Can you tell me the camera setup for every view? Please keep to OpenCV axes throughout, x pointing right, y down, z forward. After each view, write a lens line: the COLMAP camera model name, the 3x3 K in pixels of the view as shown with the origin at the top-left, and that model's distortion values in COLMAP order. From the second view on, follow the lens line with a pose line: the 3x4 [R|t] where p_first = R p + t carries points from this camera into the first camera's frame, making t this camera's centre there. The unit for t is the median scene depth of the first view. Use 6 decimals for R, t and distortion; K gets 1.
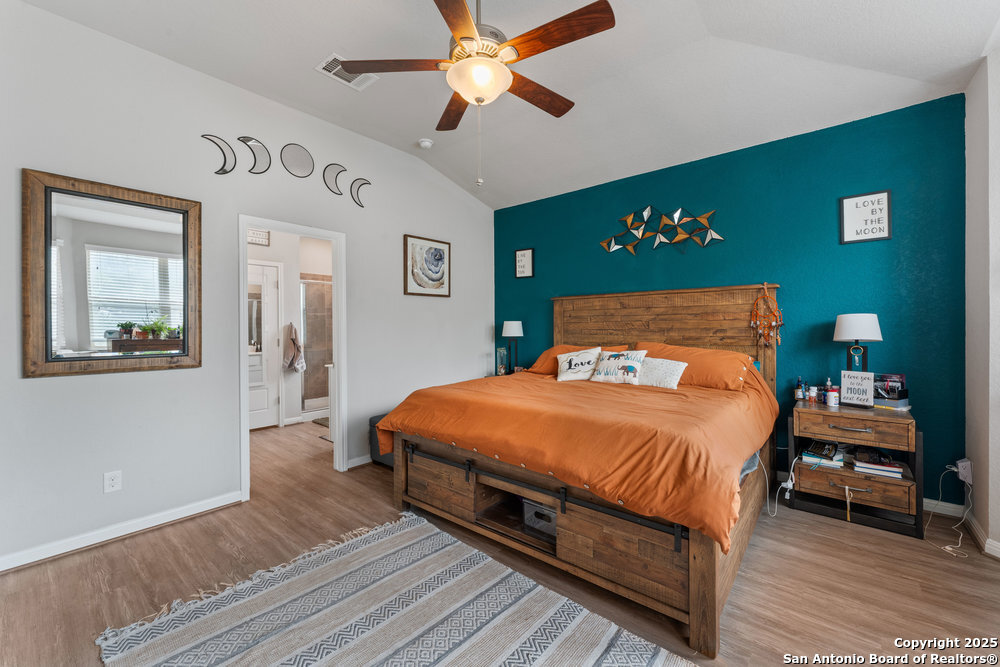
lens RADIAL K [[395.4, 0, 504.4], [0, 395.4, 331.5], [0, 0, 1]] dist [-0.000399, -0.000237]
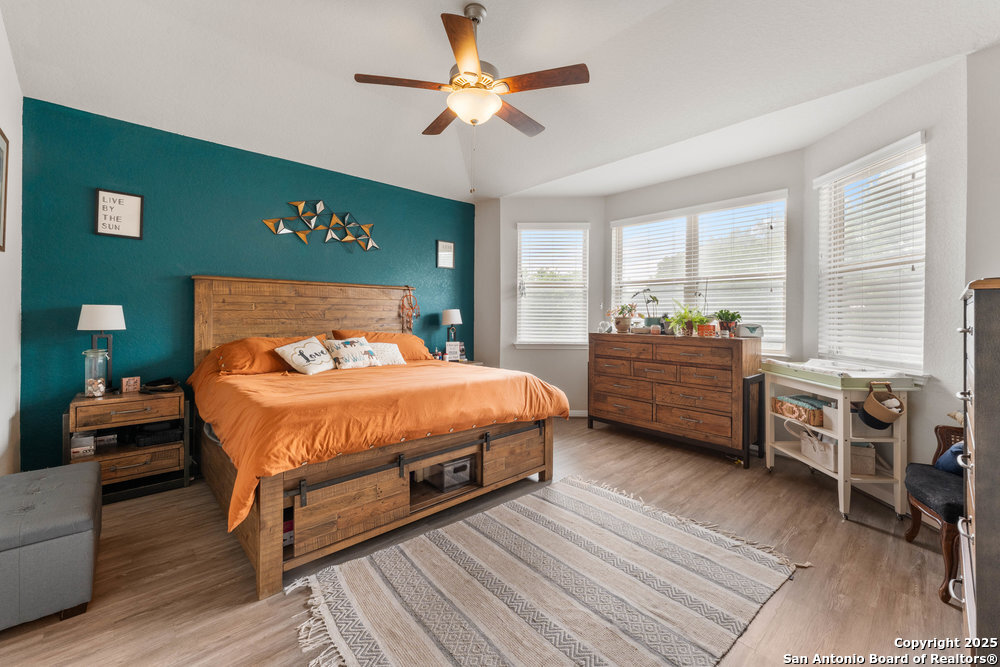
lens RADIAL K [[400.7, 0, 502.1], [0, 400.7, 318.8], [0, 0, 1]] dist [-0.000103, -0.000032]
pose [[0.139983, 0.000097, 0.990154, -0.699400], [0.008228, 0.999965, -0.001261, 0.001204], [-0.990120, 0.008324, 0.139977, 0.429566]]
